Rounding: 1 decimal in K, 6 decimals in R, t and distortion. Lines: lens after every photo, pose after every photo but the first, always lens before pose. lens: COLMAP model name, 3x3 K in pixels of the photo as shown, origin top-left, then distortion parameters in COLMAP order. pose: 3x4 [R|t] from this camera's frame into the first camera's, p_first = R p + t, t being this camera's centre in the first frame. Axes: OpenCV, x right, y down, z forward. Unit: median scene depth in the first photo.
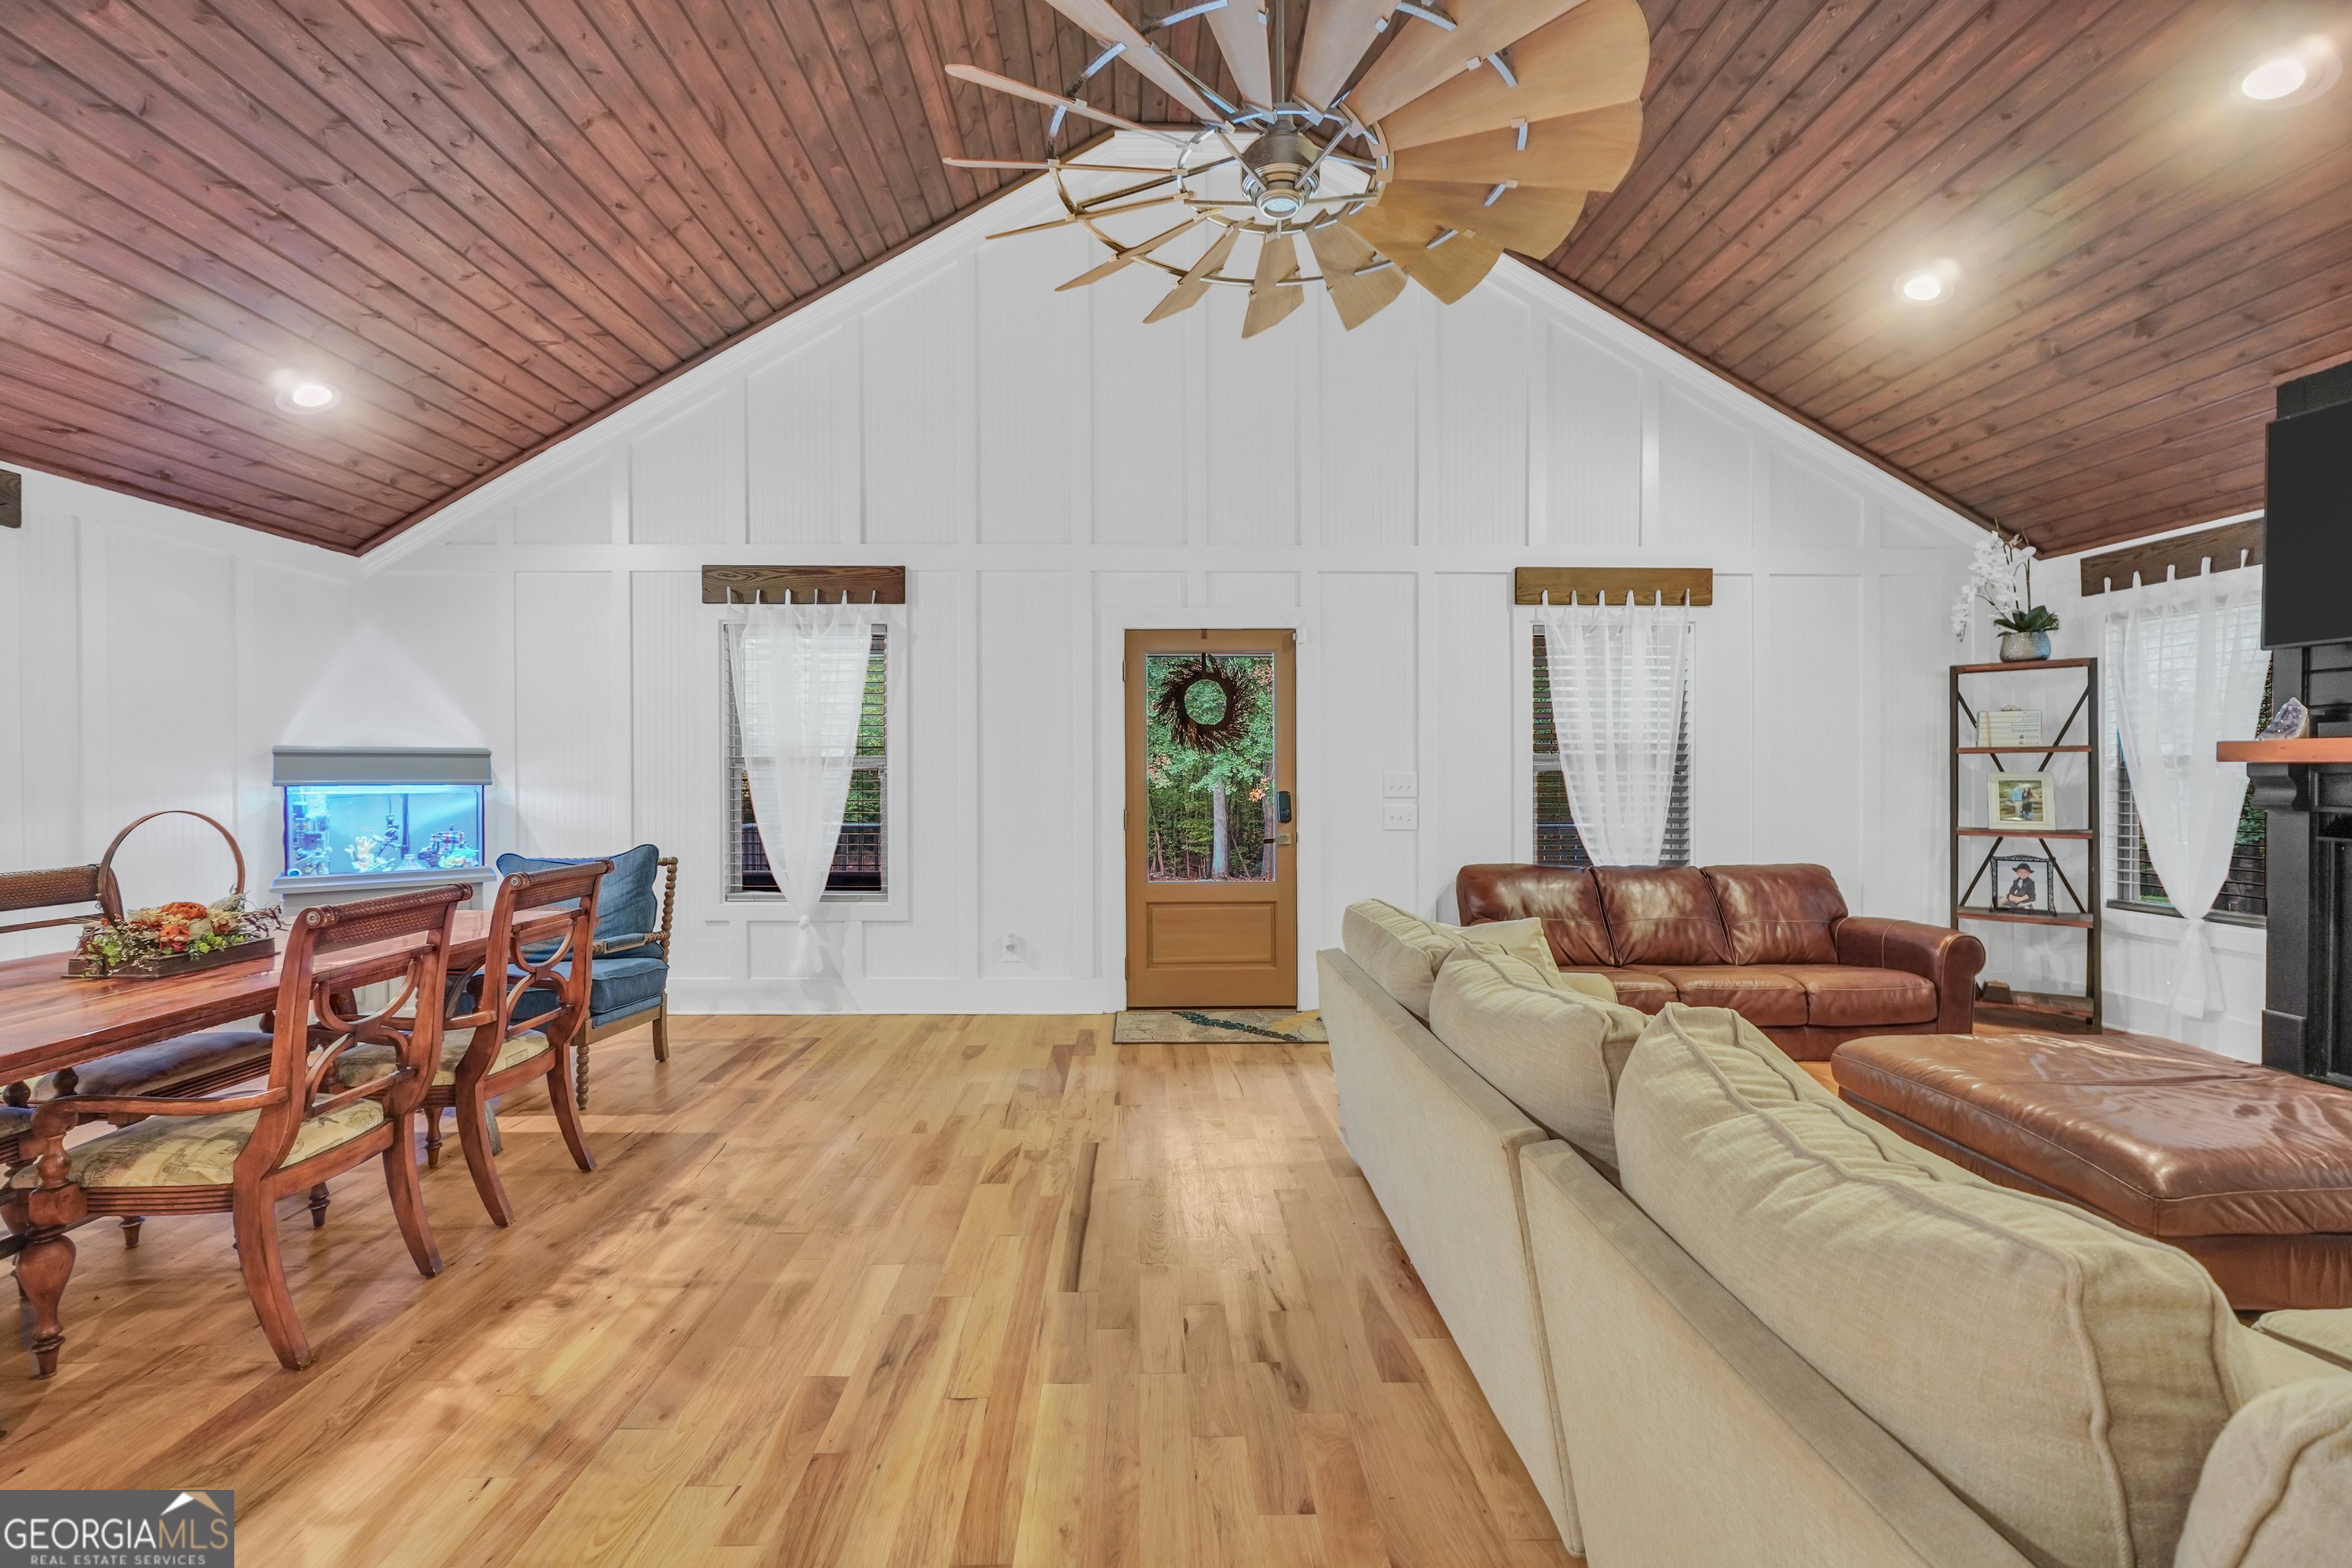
lens RADIAL K [[997.0, 0, 1162.3], [0, 997.0, 777.8], [0, 0, 1]] dist [-0.019439, 0.006561]
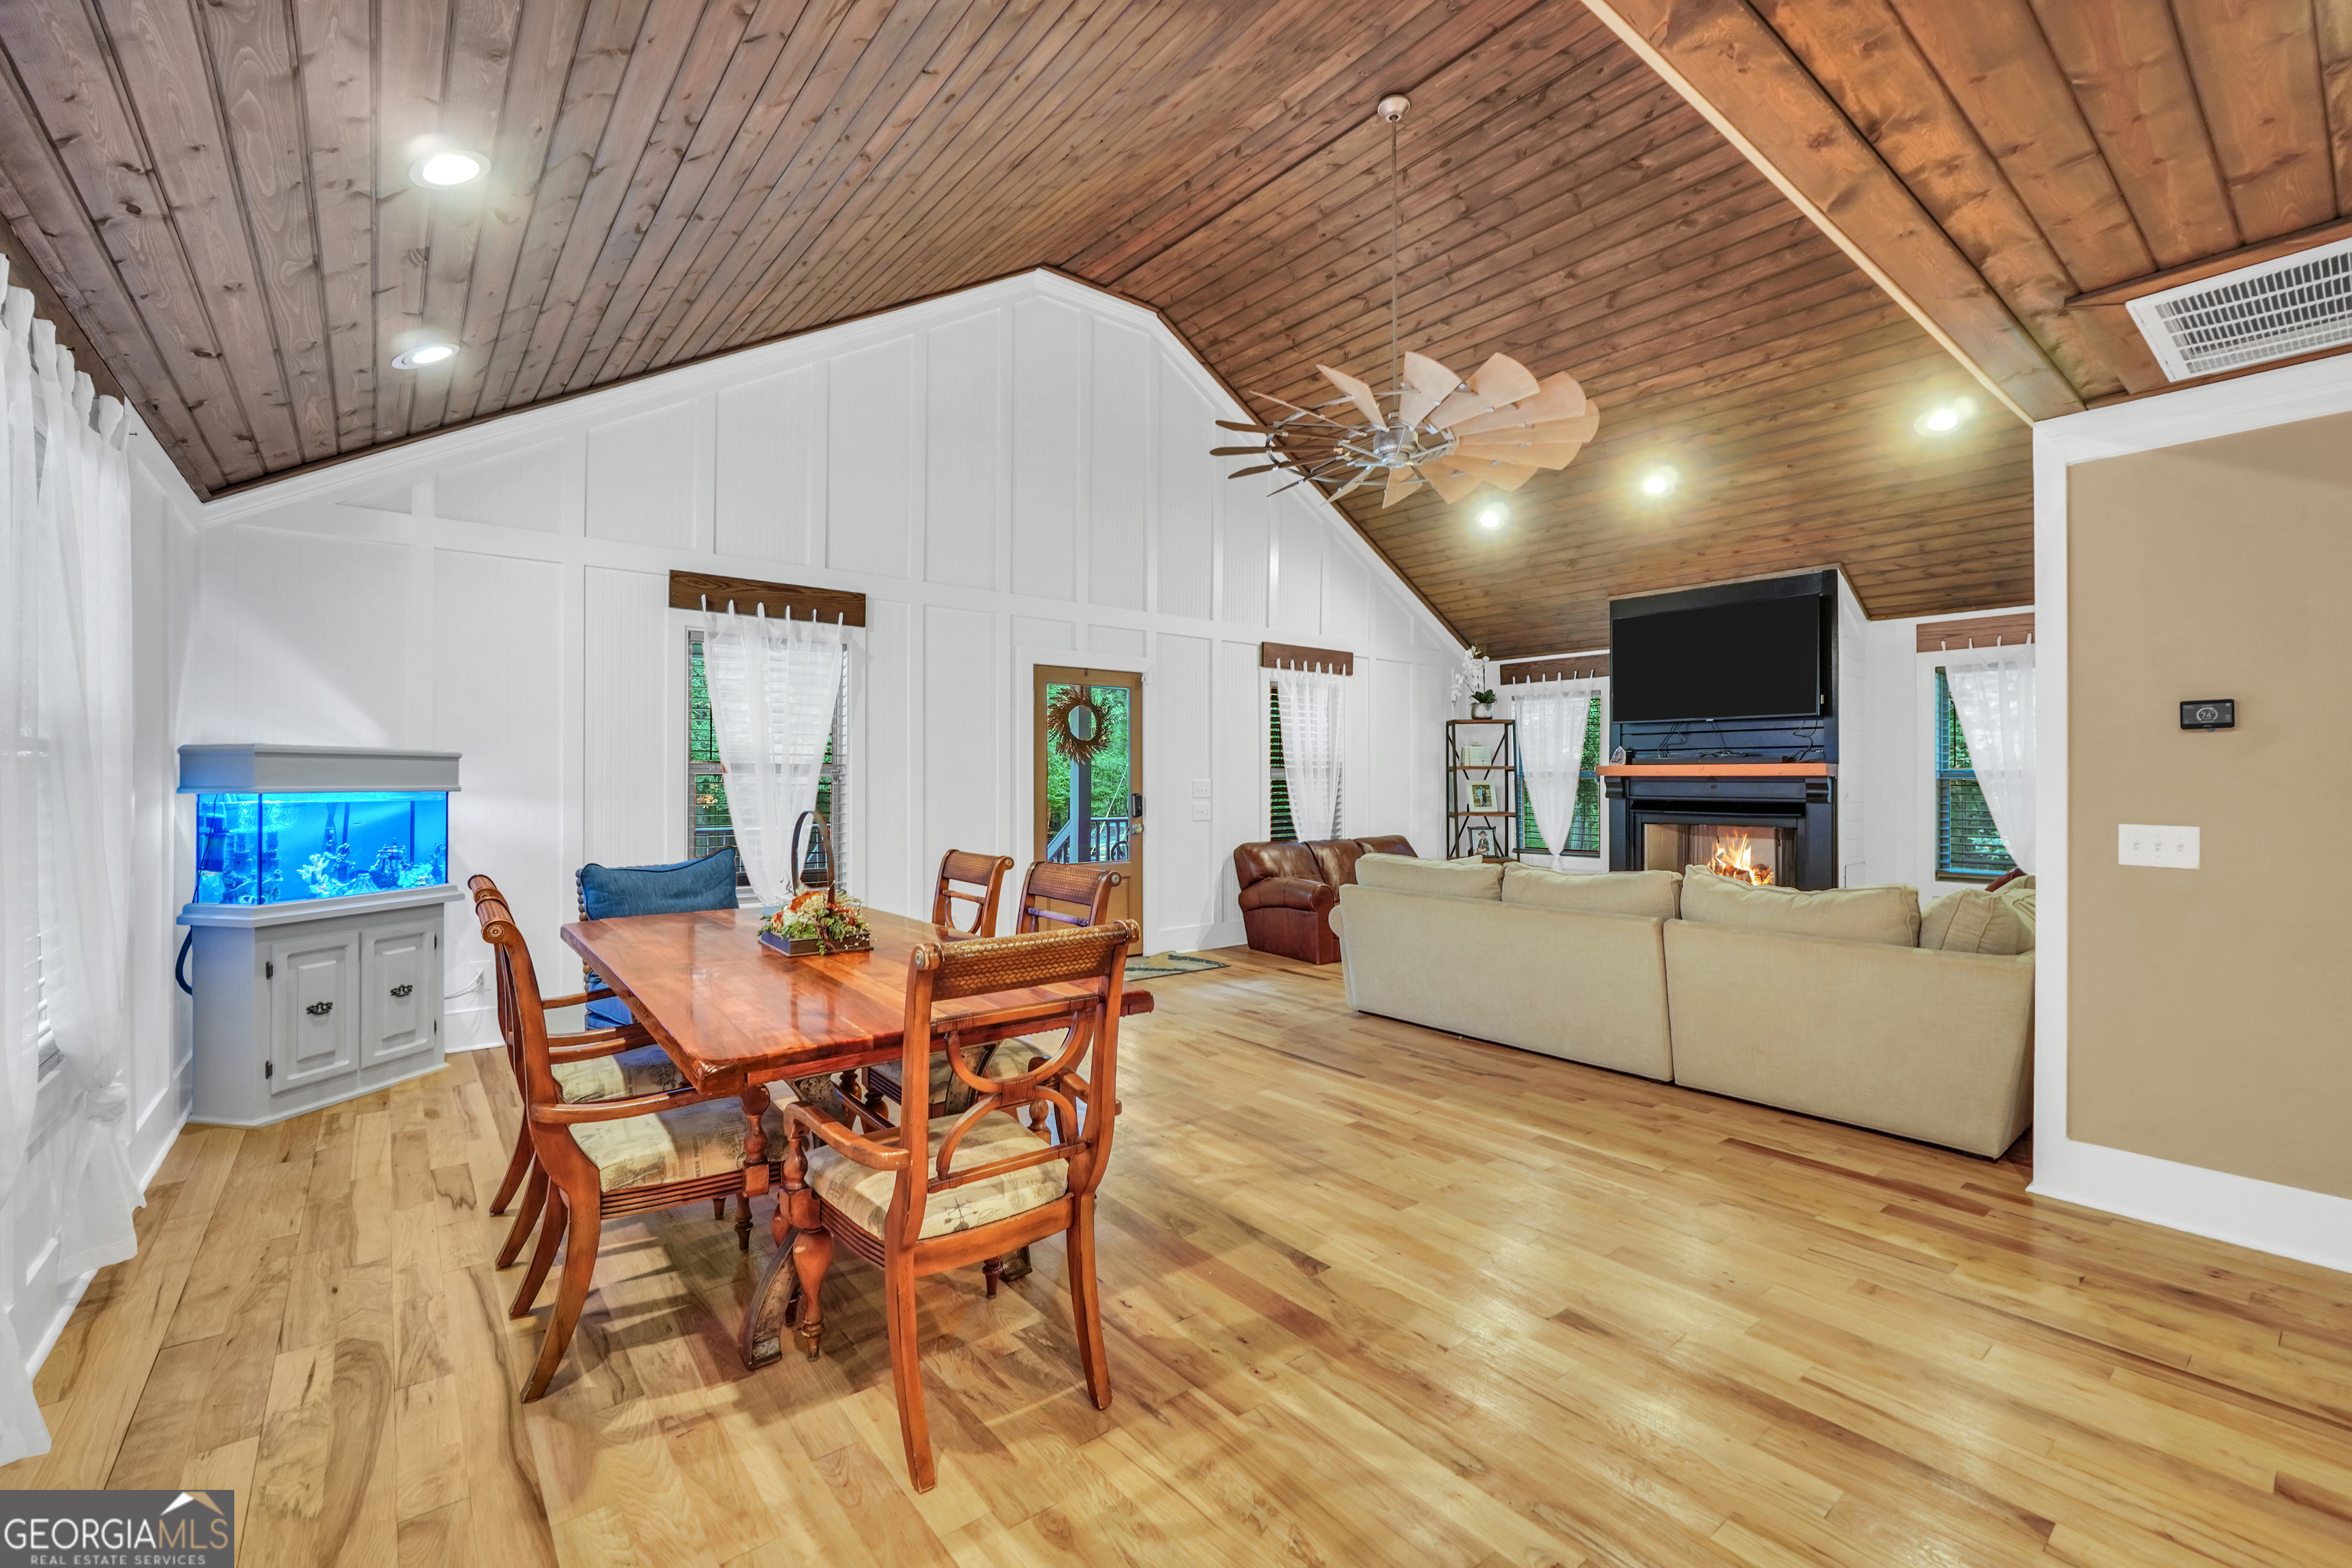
lens RADIAL K [[989.6, 0, 1166.7], [0, 989.6, 769.9], [0, 0, 1]] dist [-0.022837, 0.007310]
pose [[0.792051, 0.007990, 0.610403, -0.846069], [0.001119, 0.999894, -0.014540, 0.001641], [-0.610454, 0.012200, 0.791958, -0.099158]]
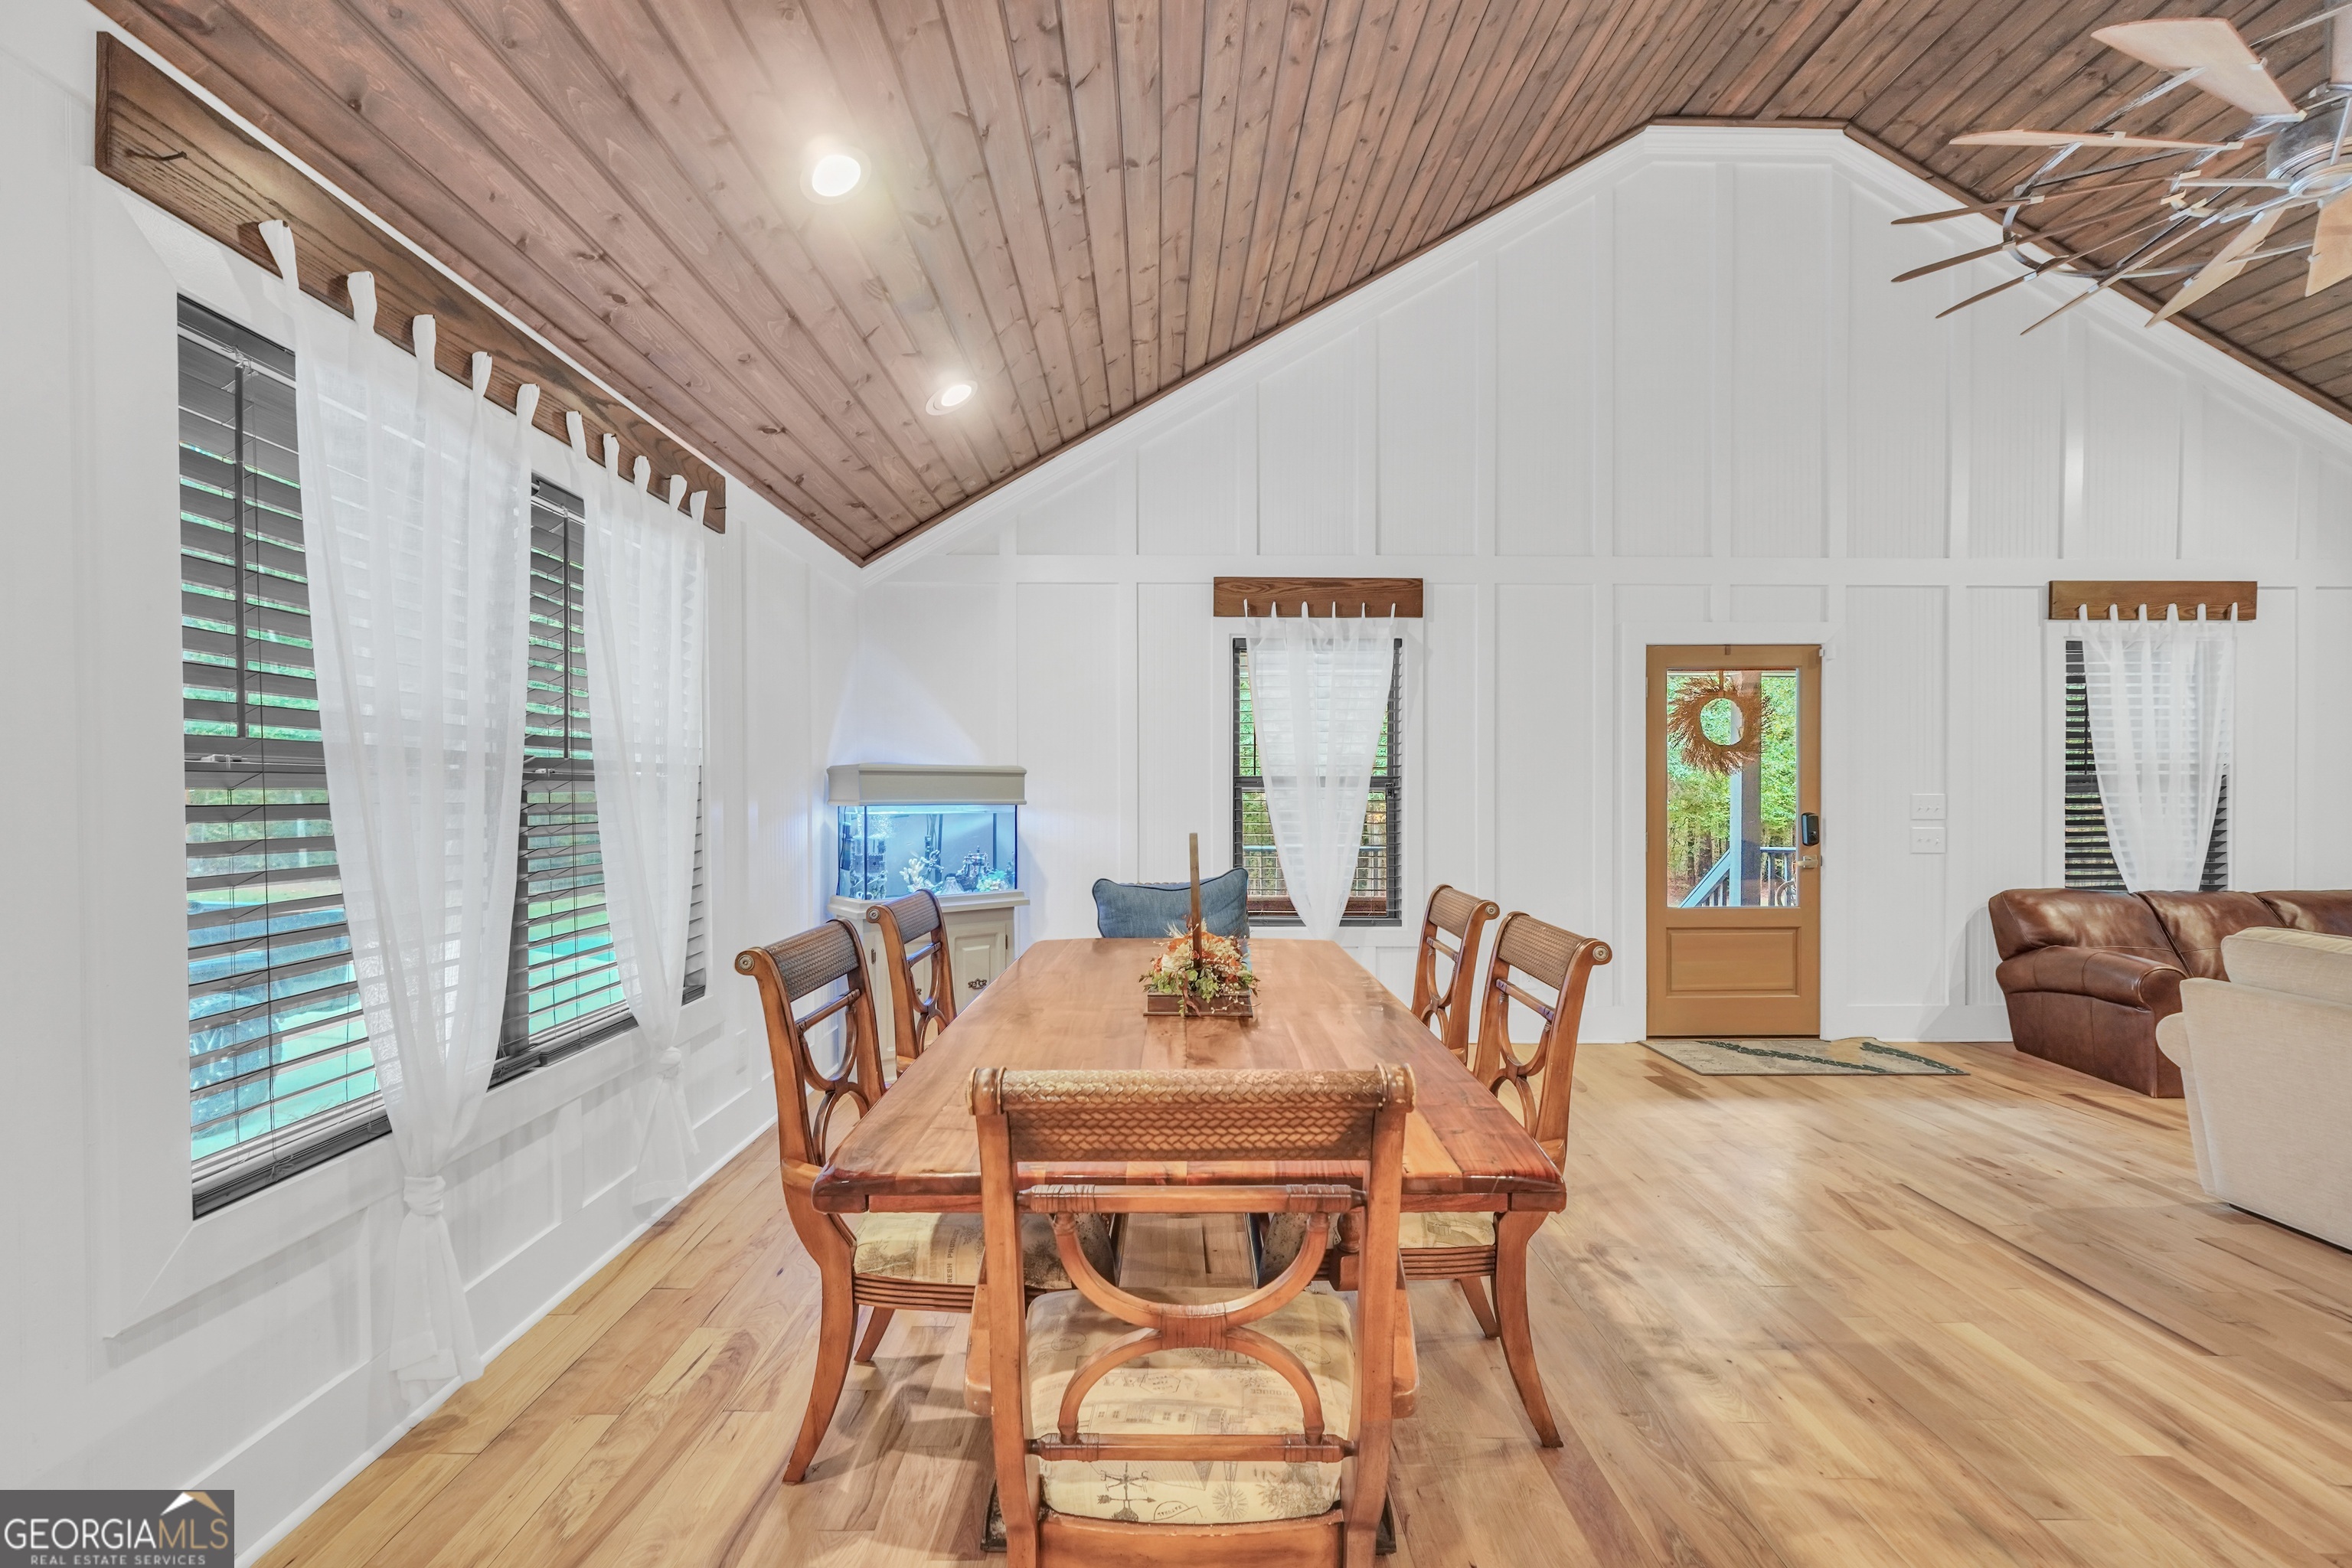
lens RADIAL K [[1000.1, 0, 1170.4], [0, 1000.1, 799.6], [0, 0, 1]] dist [-0.018729, 0.006886]
pose [[0.999903, 0.001767, -0.013796, -0.622693], [-0.001746, 0.999997, 0.001553, 0.000228], [0.013799, -0.001529, 0.999904, 0.039509]]
